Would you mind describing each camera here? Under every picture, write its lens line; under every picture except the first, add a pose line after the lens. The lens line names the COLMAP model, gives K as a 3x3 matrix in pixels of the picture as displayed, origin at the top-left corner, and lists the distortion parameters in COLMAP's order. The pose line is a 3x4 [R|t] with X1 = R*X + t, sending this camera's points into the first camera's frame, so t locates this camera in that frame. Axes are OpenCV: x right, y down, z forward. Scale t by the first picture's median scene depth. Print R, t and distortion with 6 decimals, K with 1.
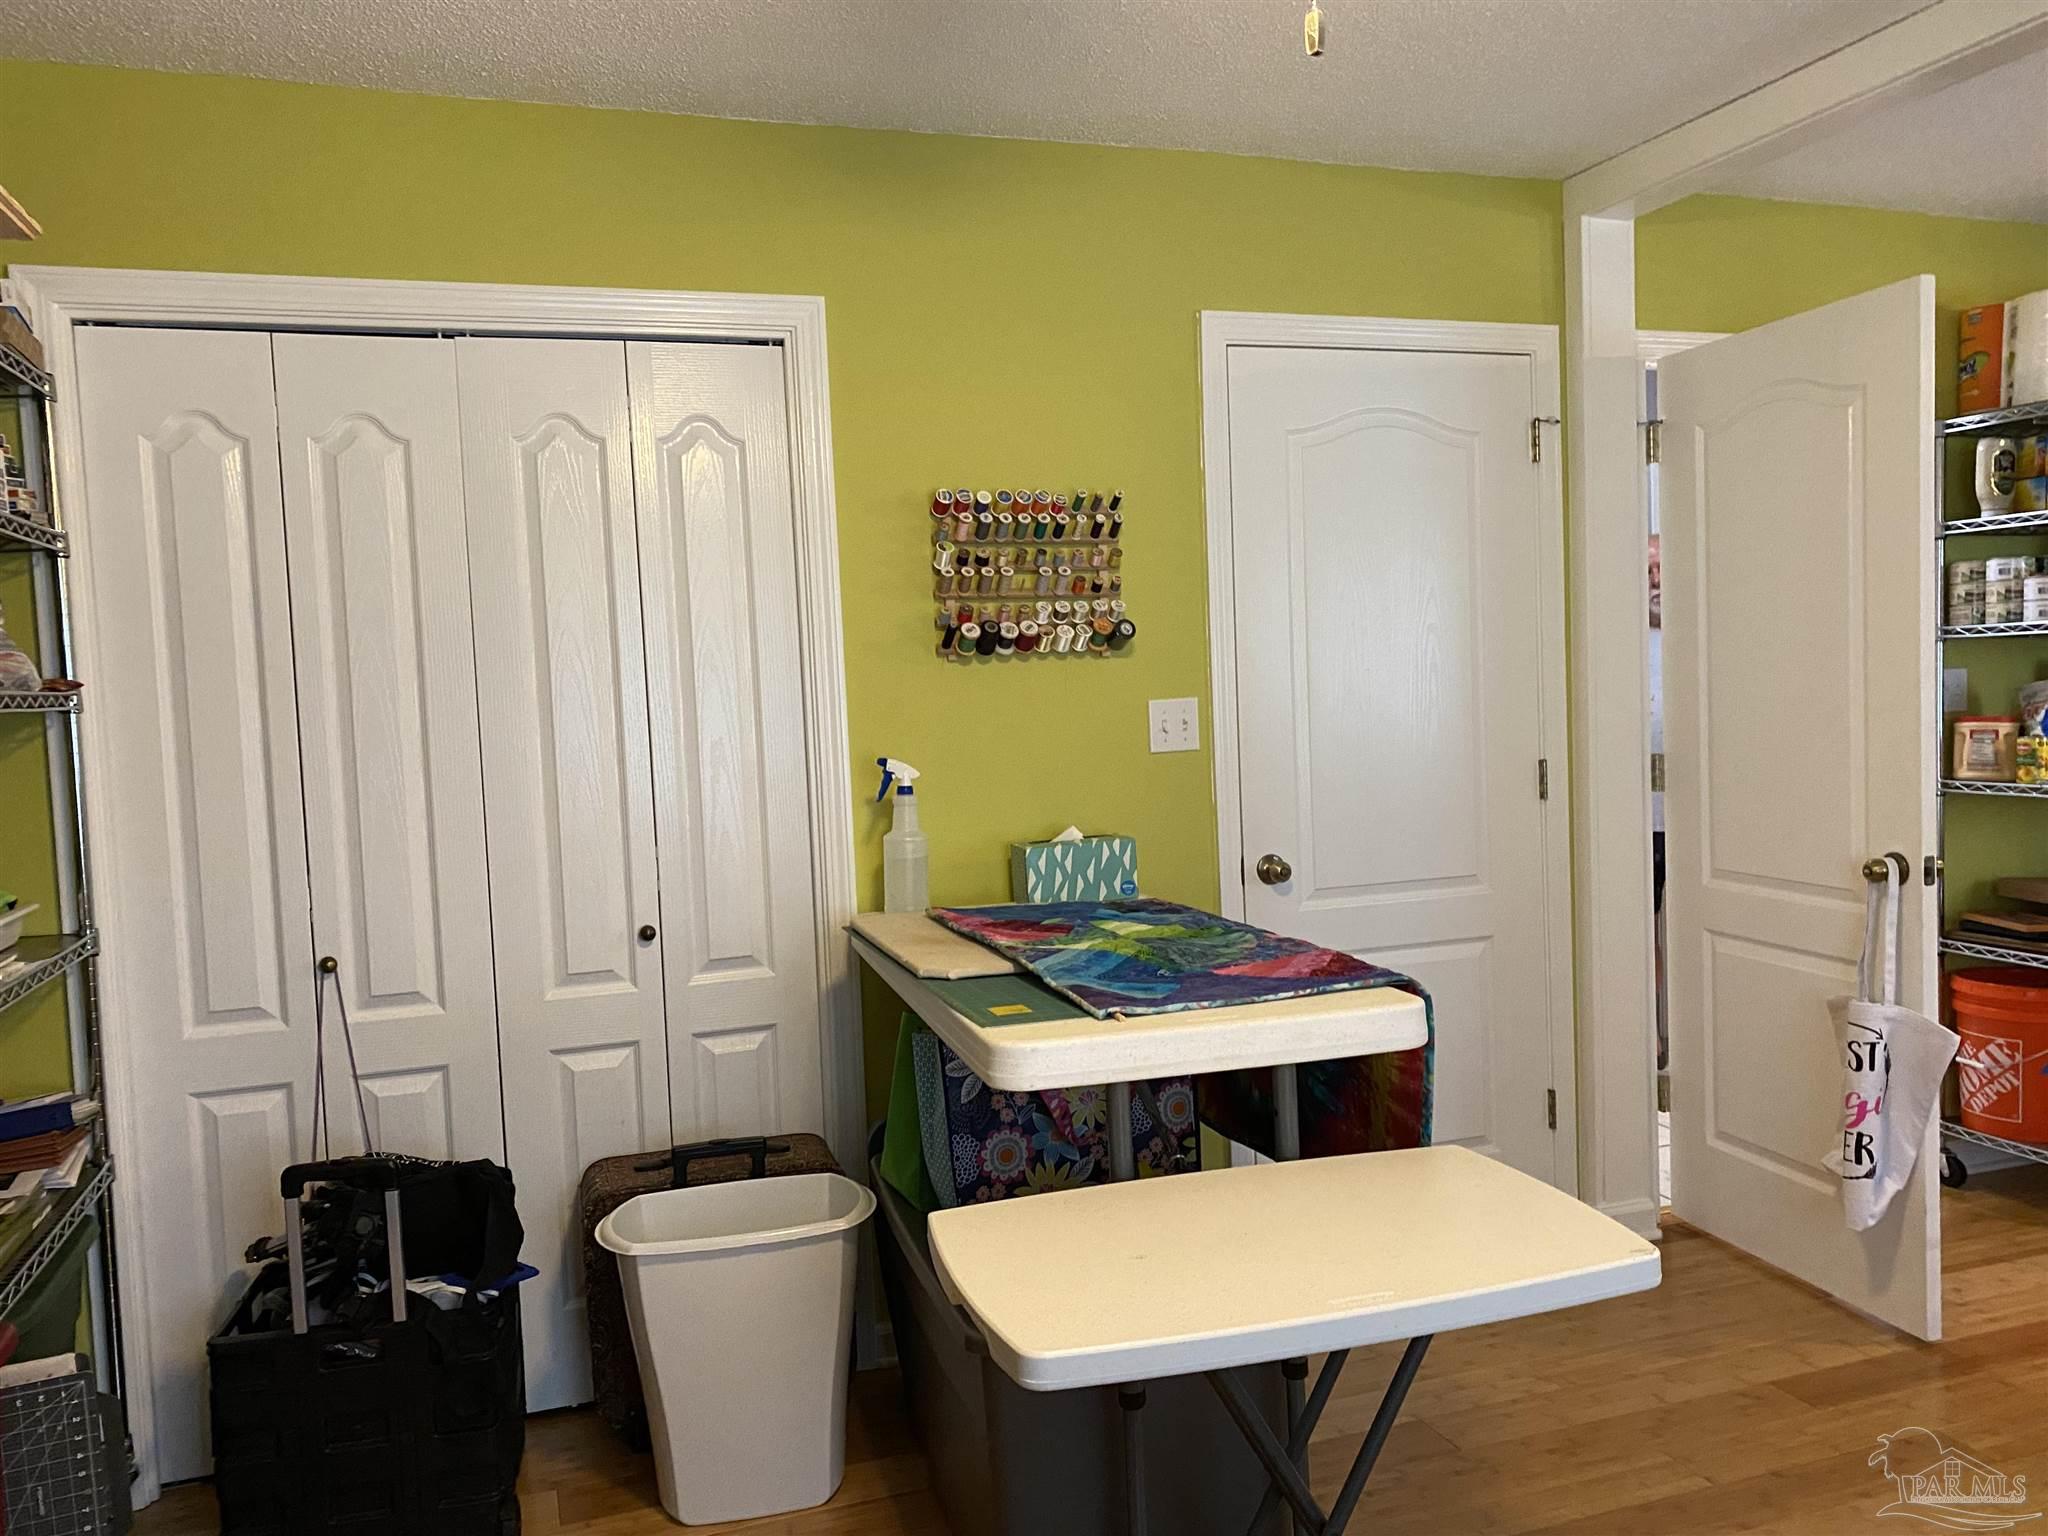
lens RADIAL K [[1590.9, 0, 1037.1], [0, 1590.9, 769.7], [0, 0, 1]] dist [0.018398, 0.002422]
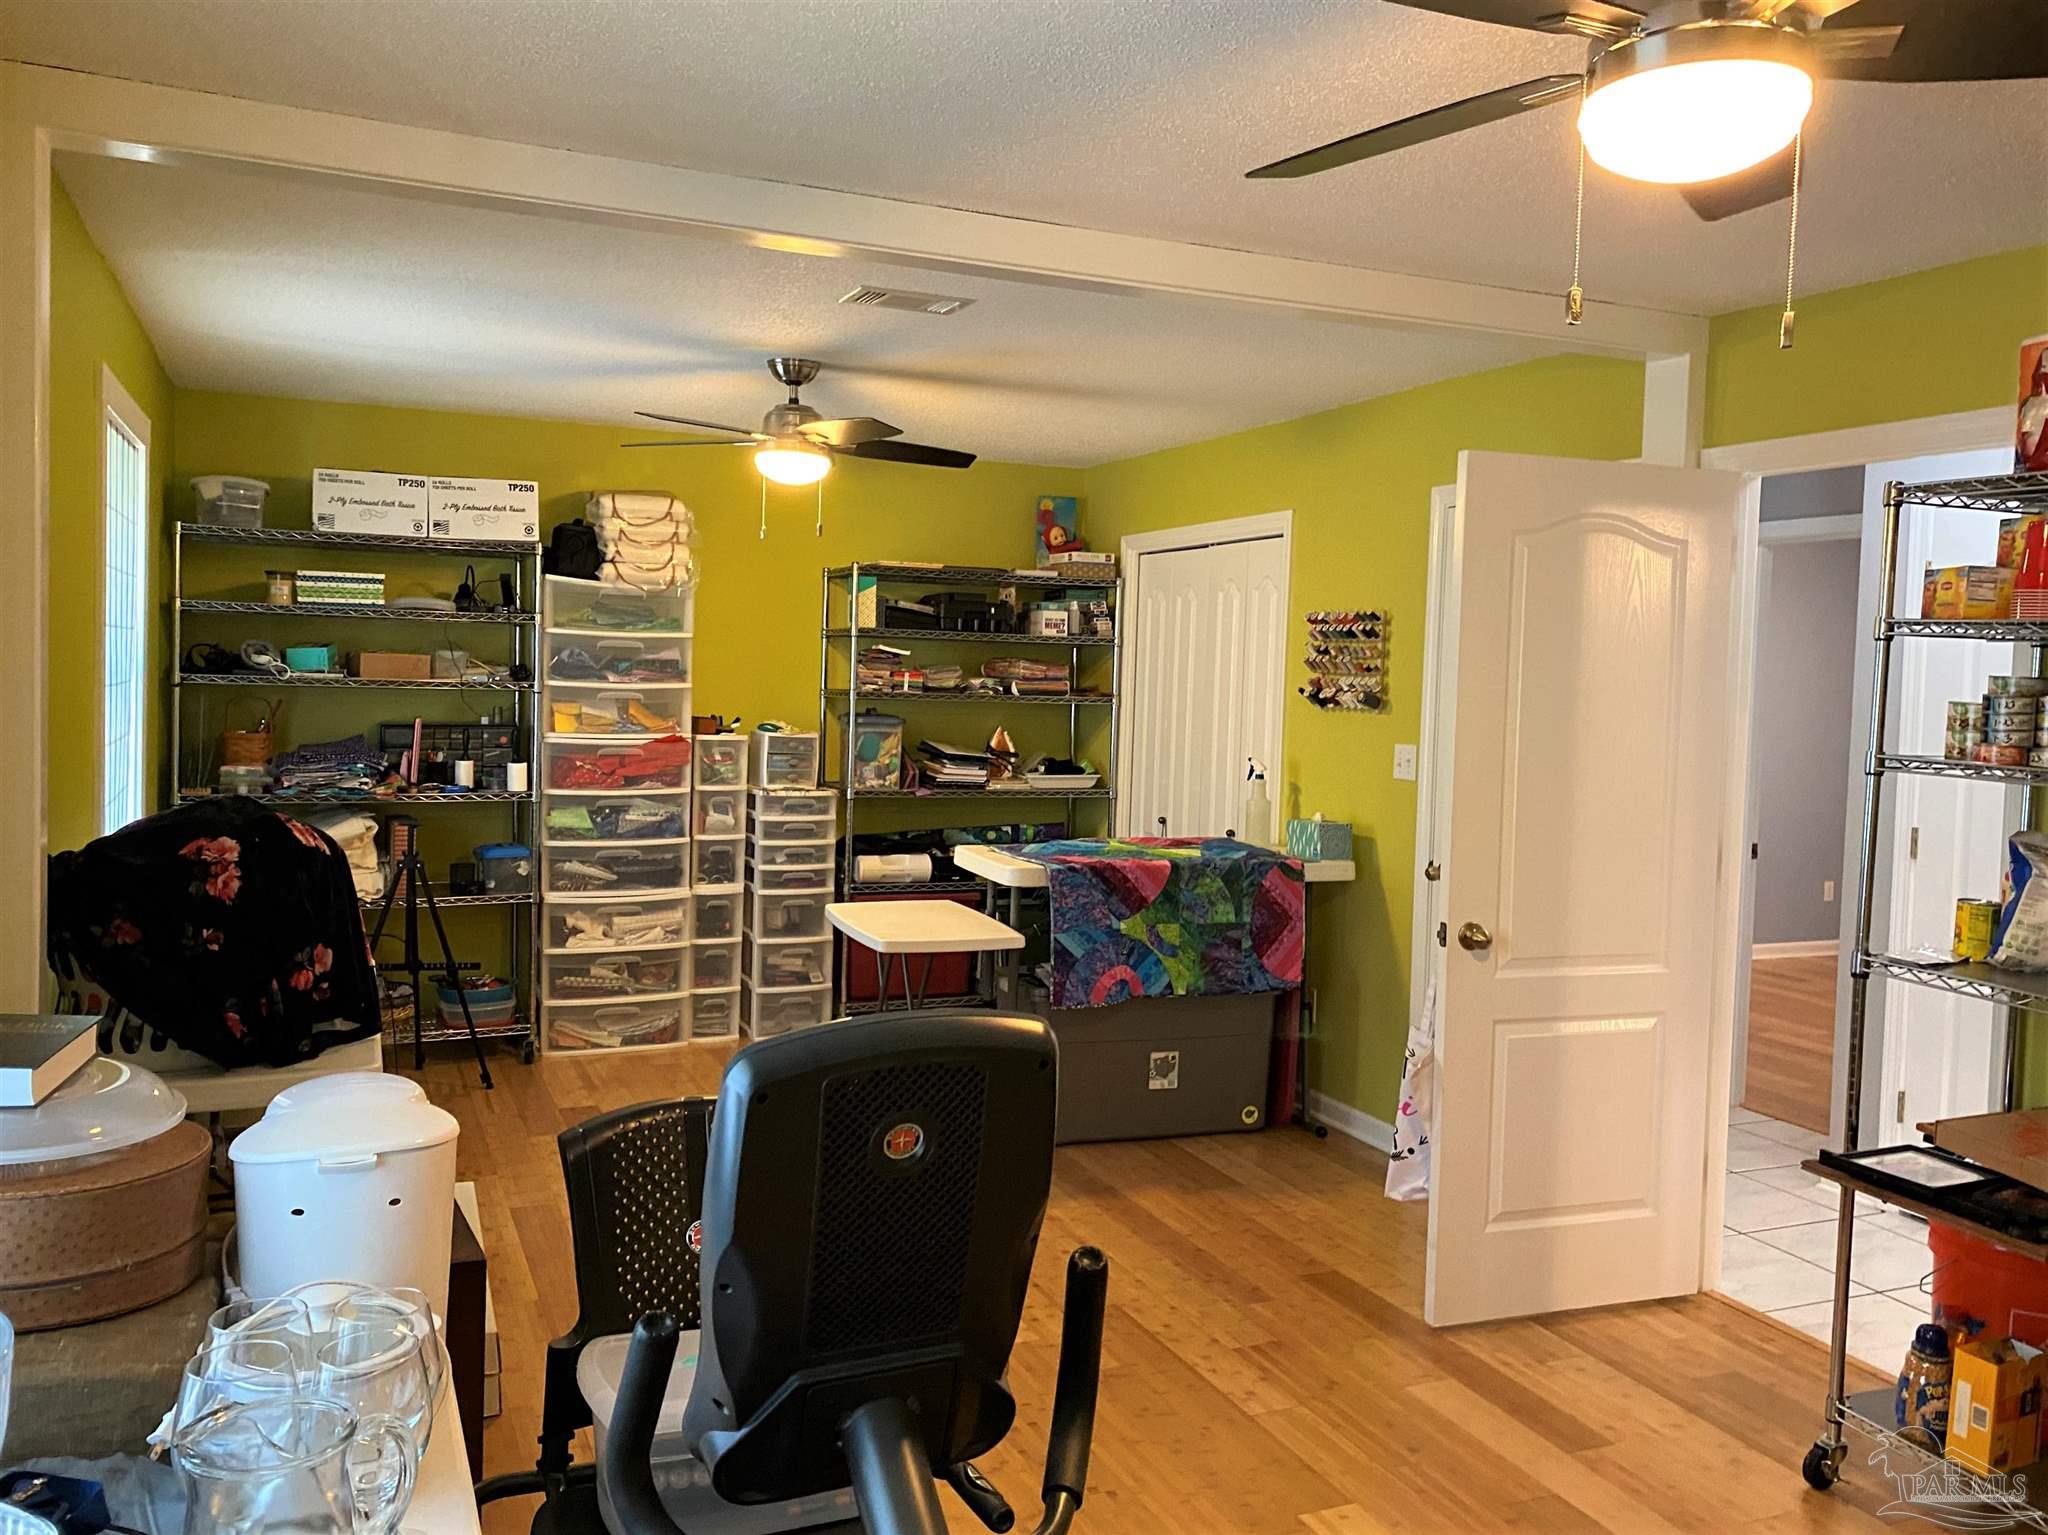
lens RADIAL K [[1582.5, 0, 1024.0], [0, 1582.5, 767.5], [0, 0, 1]] dist [0.017397, -0.008633]
pose [[0.062836, 0.095776, -0.993418, 2.047164], [-0.102405, 0.990750, 0.089041, -0.156987], [0.992756, 0.096136, 0.072063, 0.704974]]
